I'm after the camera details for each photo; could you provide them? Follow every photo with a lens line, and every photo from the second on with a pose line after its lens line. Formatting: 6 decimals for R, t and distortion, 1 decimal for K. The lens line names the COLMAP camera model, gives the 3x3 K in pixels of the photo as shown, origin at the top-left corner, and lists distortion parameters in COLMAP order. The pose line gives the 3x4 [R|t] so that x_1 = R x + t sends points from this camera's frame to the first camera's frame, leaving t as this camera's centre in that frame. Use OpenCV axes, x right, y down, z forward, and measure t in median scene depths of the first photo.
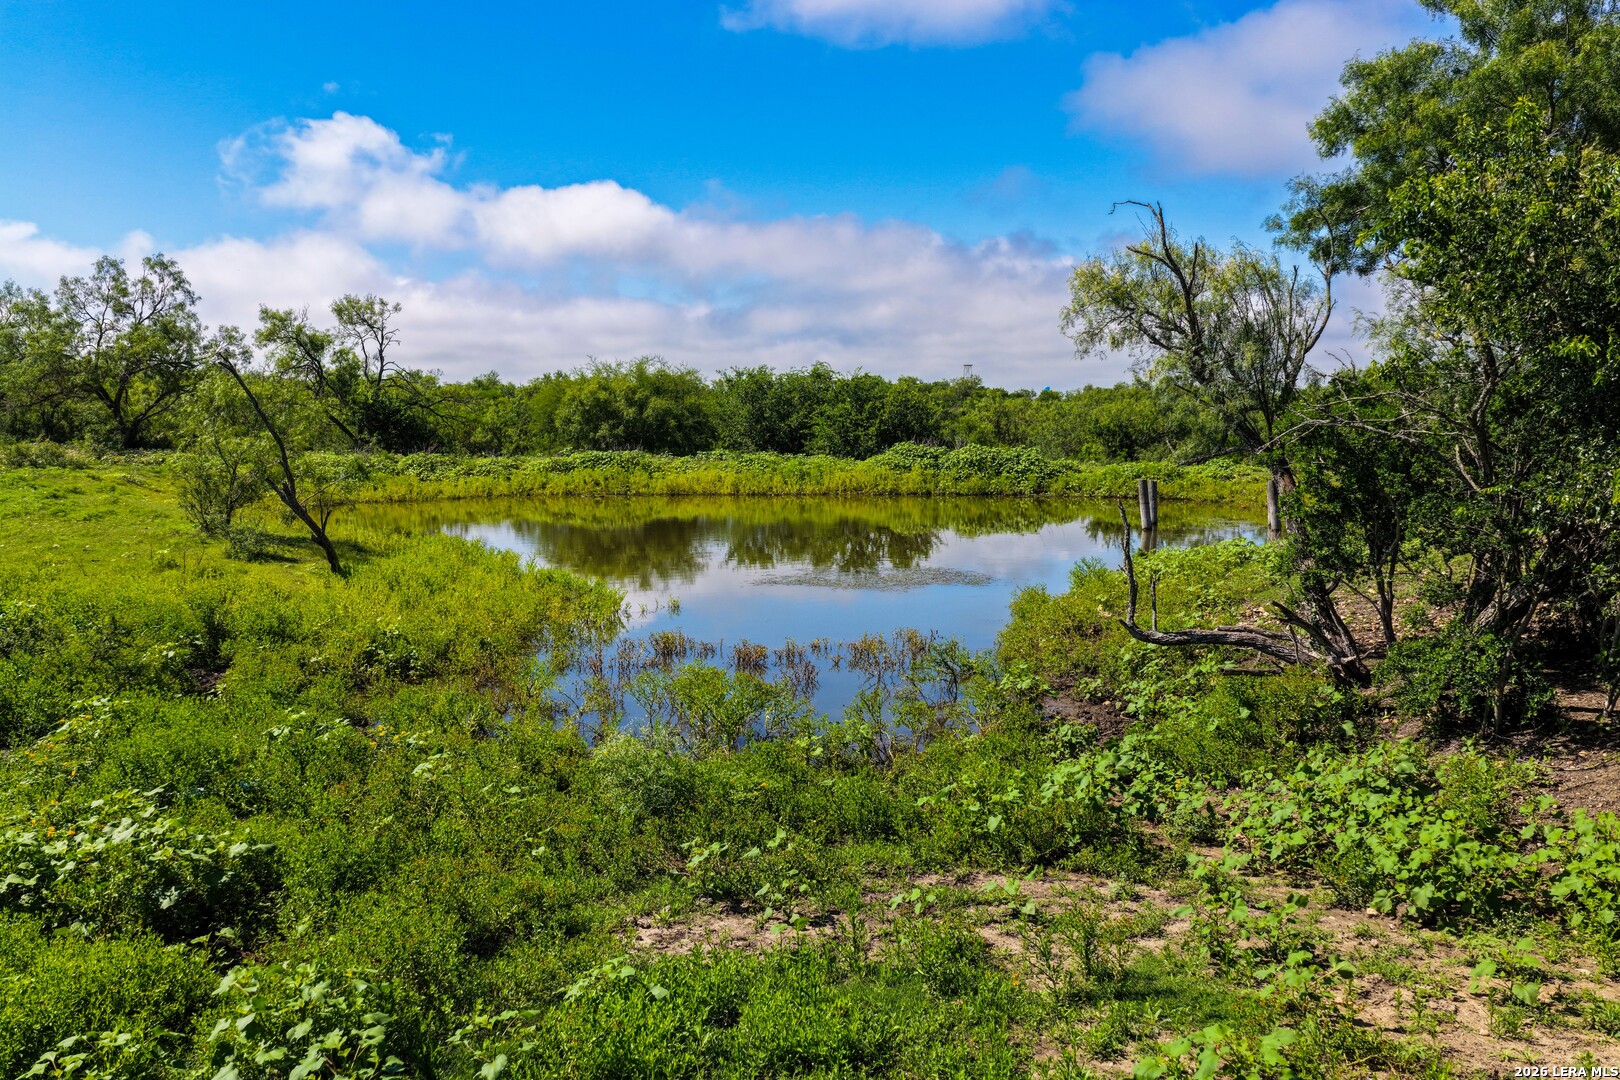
lens RADIAL K [[1340.6, 0, 810.0], [0, 1340.6, 540.0], [0, 0, 1]] dist [-0.010061, 0.030327]
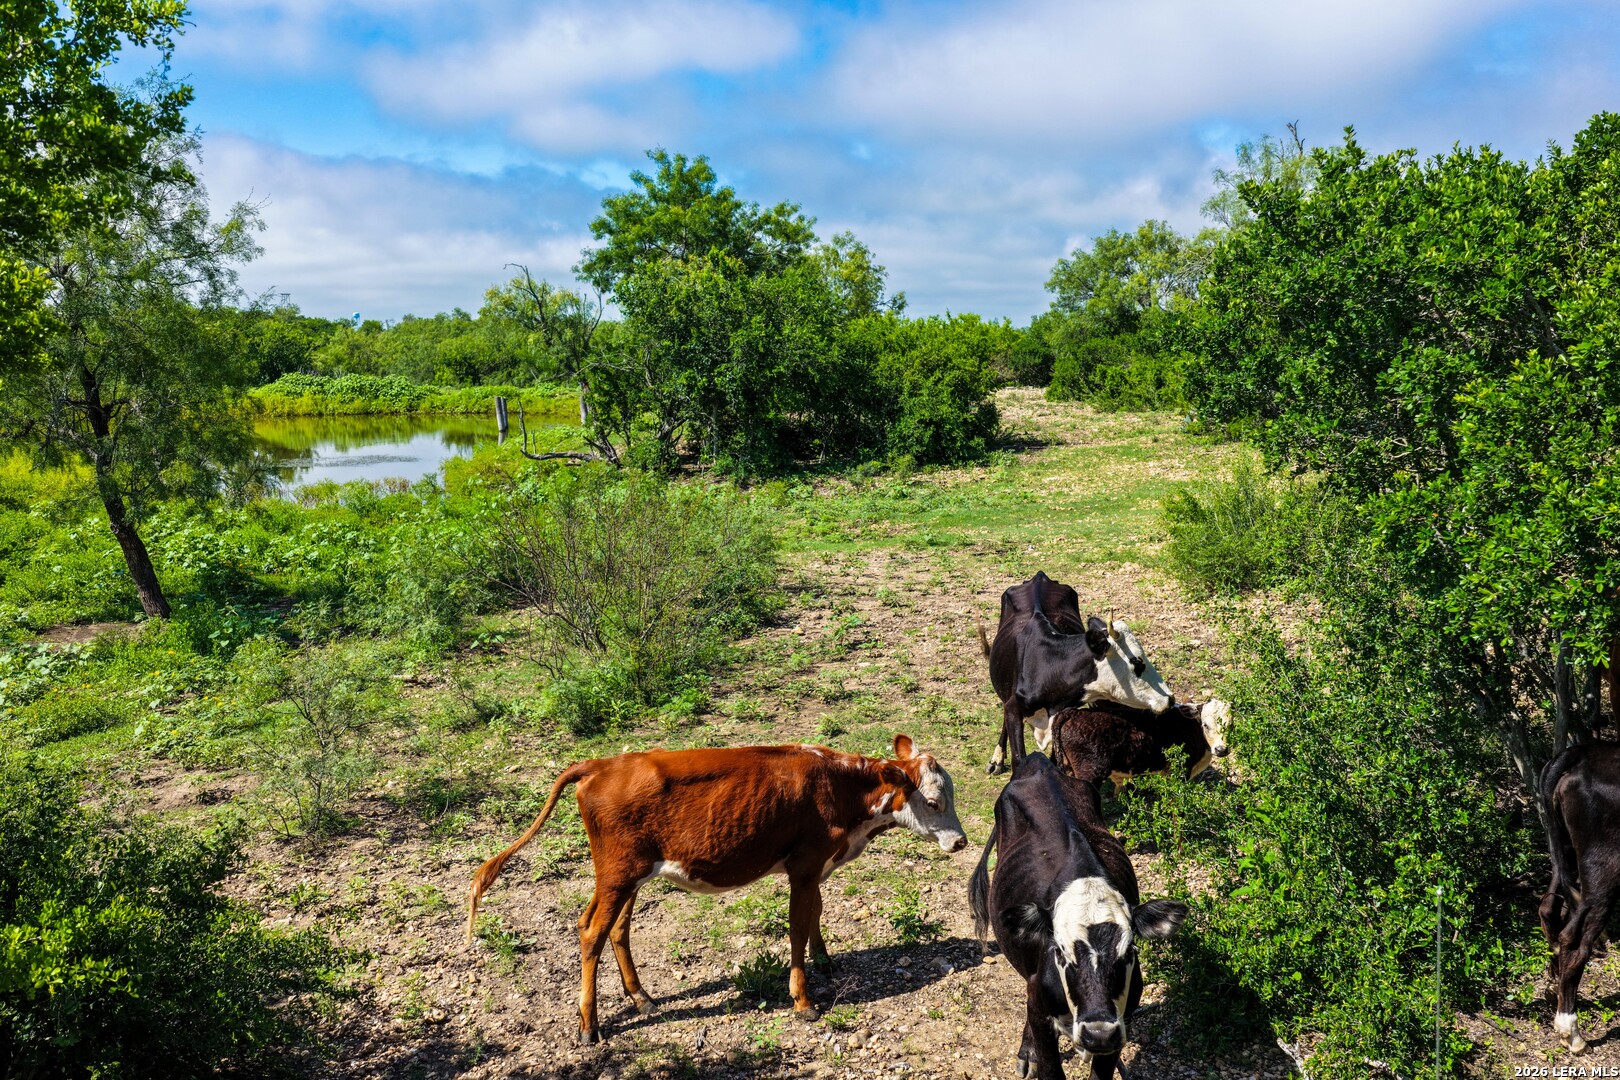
lens RADIAL K [[1340.6, 0, 810.0], [0, 1340.6, 540.0], [0, 0, 1]] dist [-0.010061, 0.030327]
pose [[0.878402, -0.070099, 0.472753, -0.106402], [0.044727, 0.996901, 0.064713, 0.021447], [-0.475824, -0.035699, 0.878816, -0.311707]]
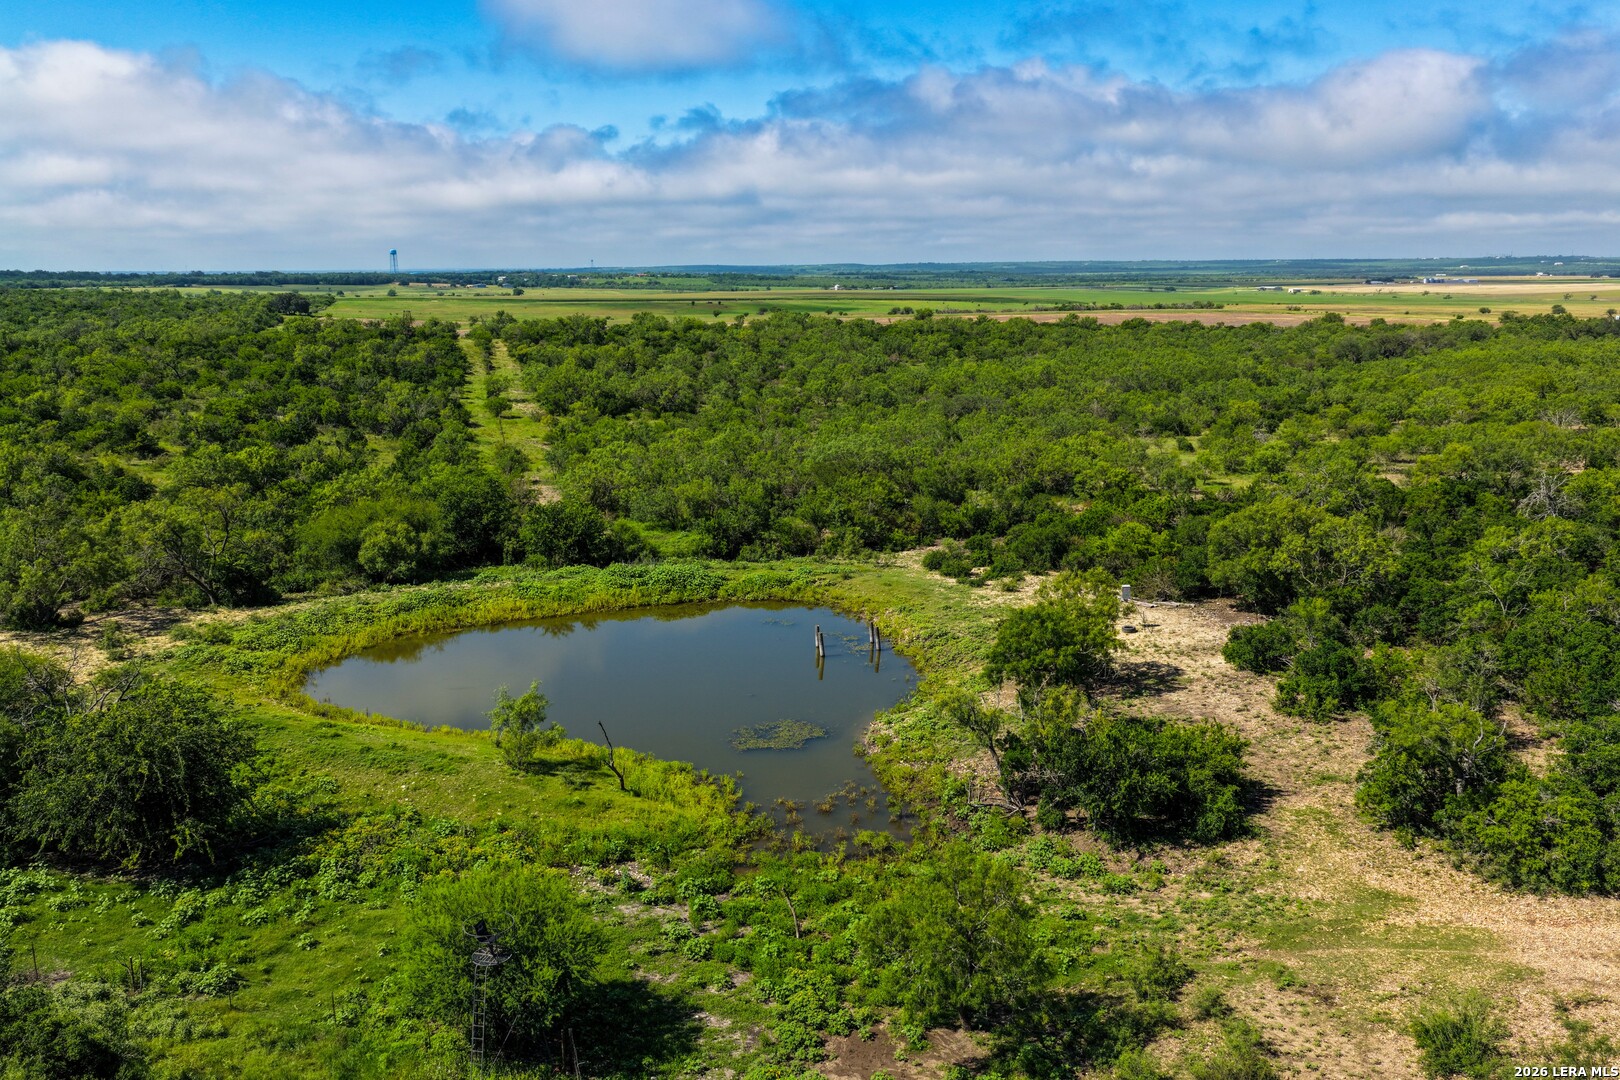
lens RADIAL K [[1340.6, 0, 810.0], [0, 1340.6, 540.0], [0, 0, 1]] dist [-0.010061, 0.030327]
pose [[0.887091, -0.096098, 0.451481, -0.465832], [0.046363, 0.991692, 0.119986, -0.297013], [-0.459261, -0.085507, 0.884176, -0.546117]]
